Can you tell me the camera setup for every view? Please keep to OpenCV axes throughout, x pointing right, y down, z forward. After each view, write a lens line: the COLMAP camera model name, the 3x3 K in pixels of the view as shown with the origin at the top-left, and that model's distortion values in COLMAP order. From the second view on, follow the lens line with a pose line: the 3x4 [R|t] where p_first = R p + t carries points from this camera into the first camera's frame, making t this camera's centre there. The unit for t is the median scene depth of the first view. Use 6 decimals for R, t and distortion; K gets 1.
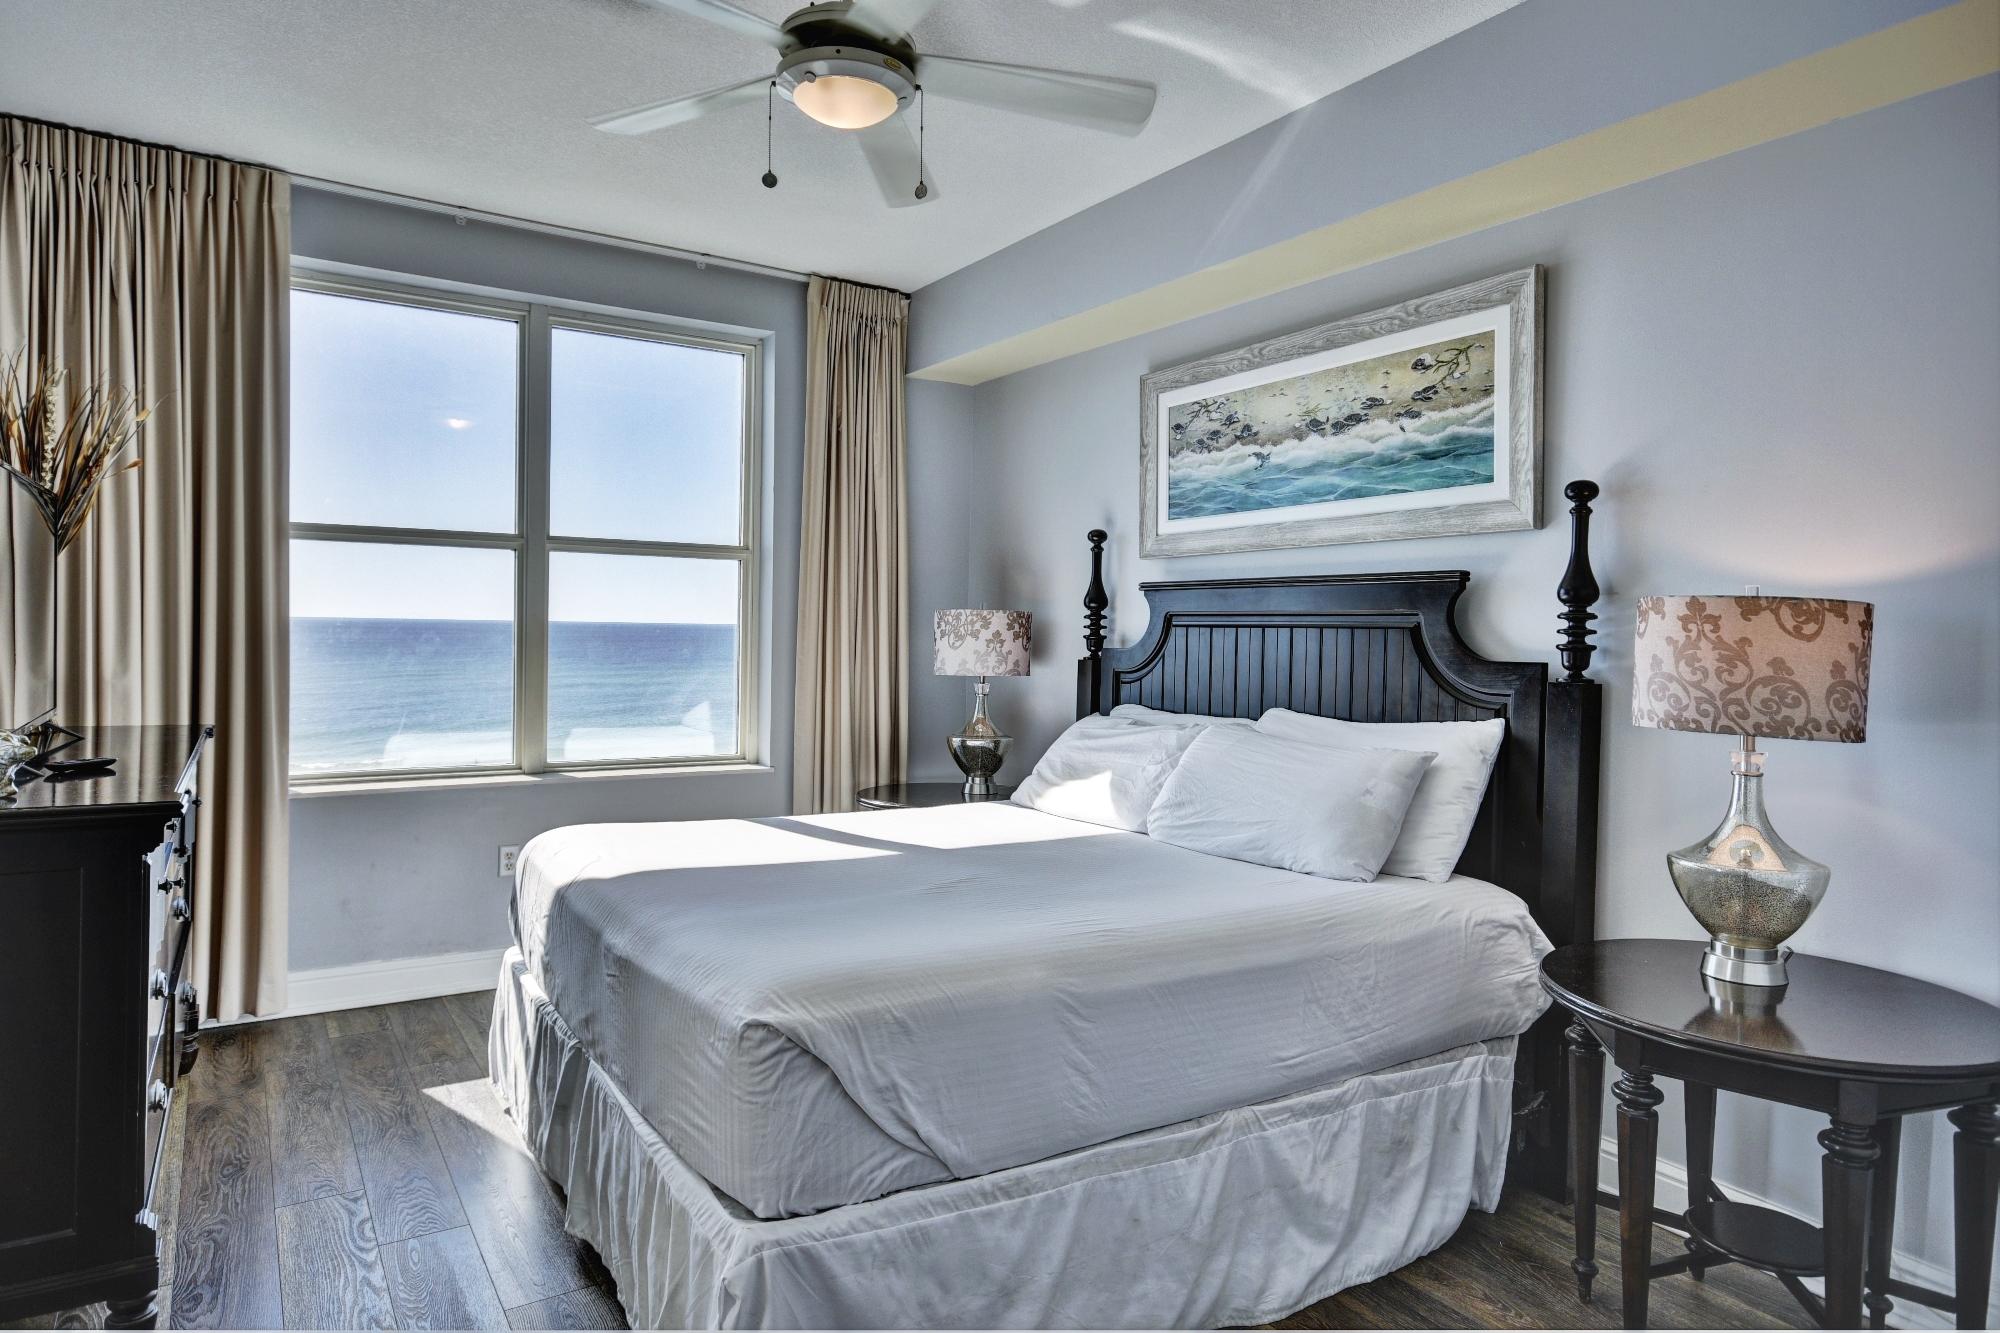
lens RADIAL K [[1217.9, 0, 993.7], [0, 1217.9, 668.0], [0, 0, 1]] dist [0.005920, 0.018360]
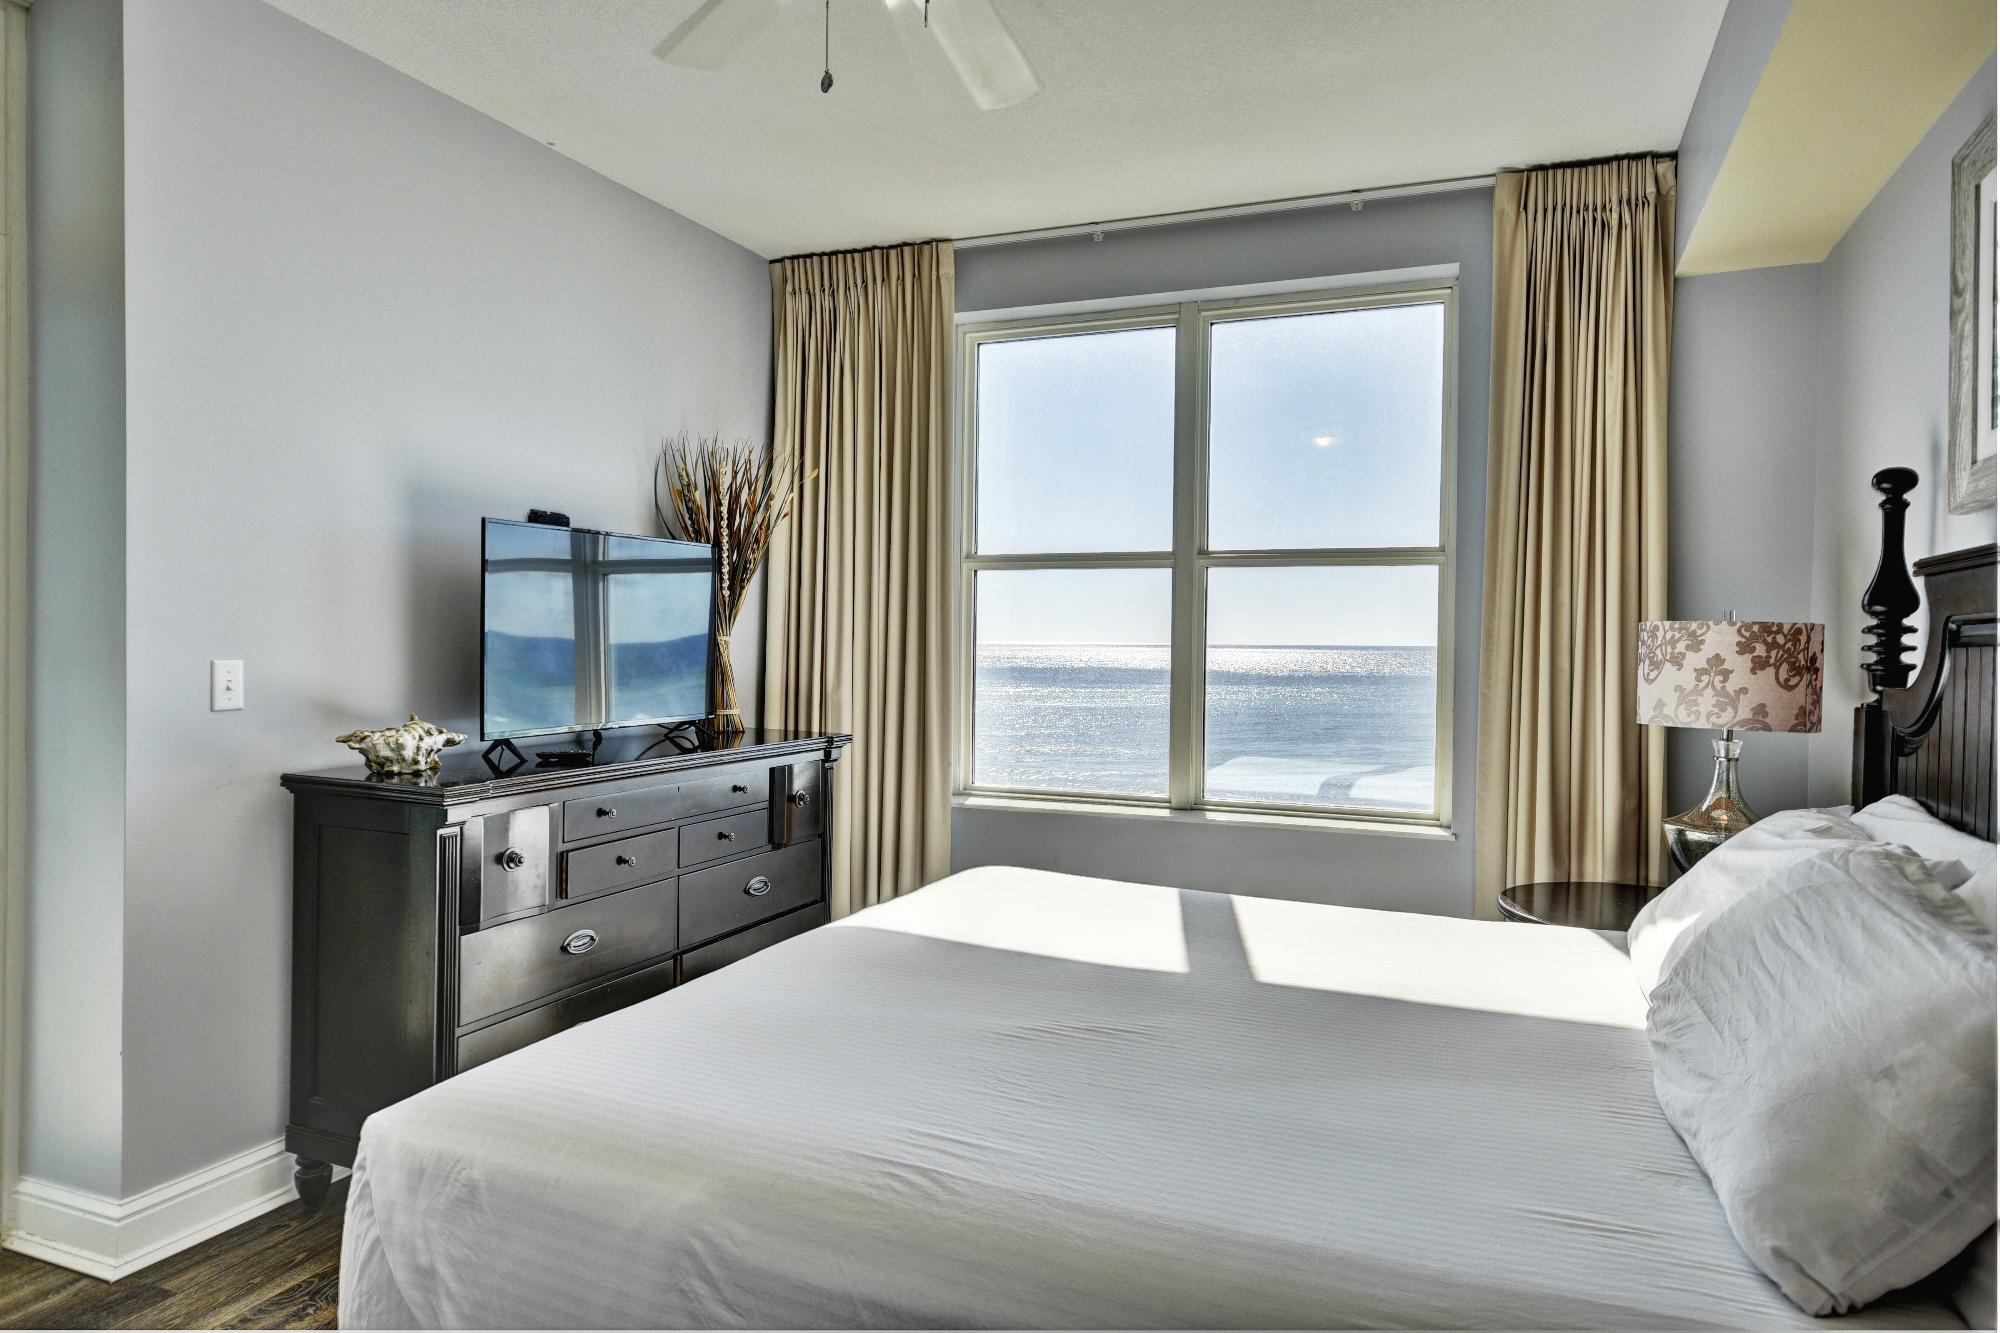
lens RADIAL K [[1217.9, 0, 1005.8], [0, 1217.9, 654.6], [0, 0, 1]] dist [0.005920, 0.018360]
pose [[0.574819, 0.001026, -0.818280, 0.340591], [-0.028413, 0.999421, -0.018706, -0.010461], [0.817787, 0.034002, 0.574515, 0.406118]]
